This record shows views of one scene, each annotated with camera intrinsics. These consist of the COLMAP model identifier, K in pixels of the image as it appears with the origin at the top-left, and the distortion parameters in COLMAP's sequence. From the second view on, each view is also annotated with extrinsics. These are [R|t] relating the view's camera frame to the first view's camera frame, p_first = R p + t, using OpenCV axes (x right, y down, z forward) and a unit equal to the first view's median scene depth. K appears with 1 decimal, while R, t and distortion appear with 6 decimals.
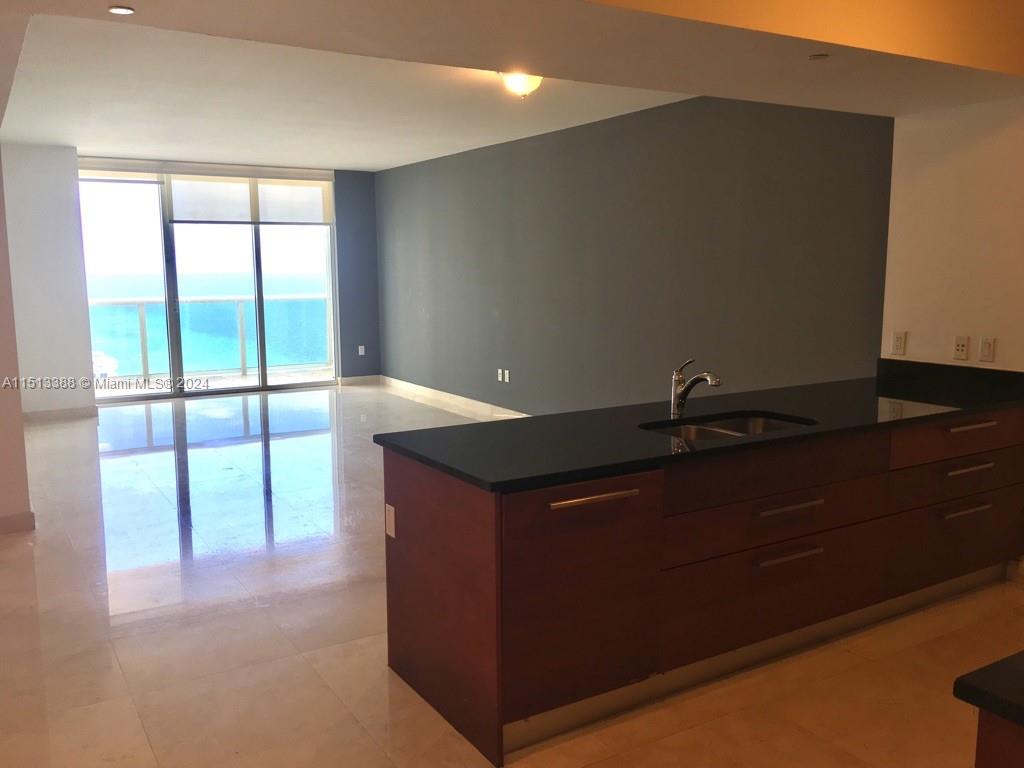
lens RADIAL K [[886.7, 0, 512.0], [0, 886.7, 384.0], [0, 0, 1]] dist [0.005669, 0.003292]
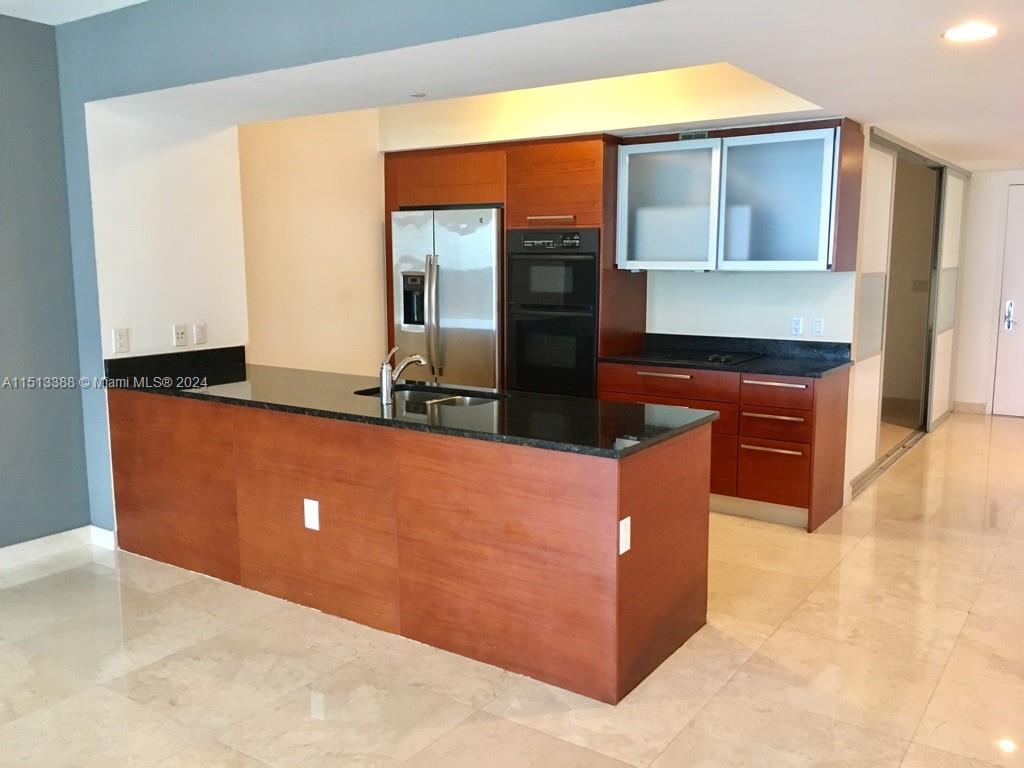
lens RADIAL K [[886.7, 0, 512.0], [0, 886.7, 384.0], [0, 0, 1]] dist [0.005669, 0.003292]
pose [[-0.404545, -0.116148, 0.907113, -0.671078], [0.127590, 0.975033, 0.181746, -0.131138], [-0.905574, 0.189263, -0.379625, 1.069713]]
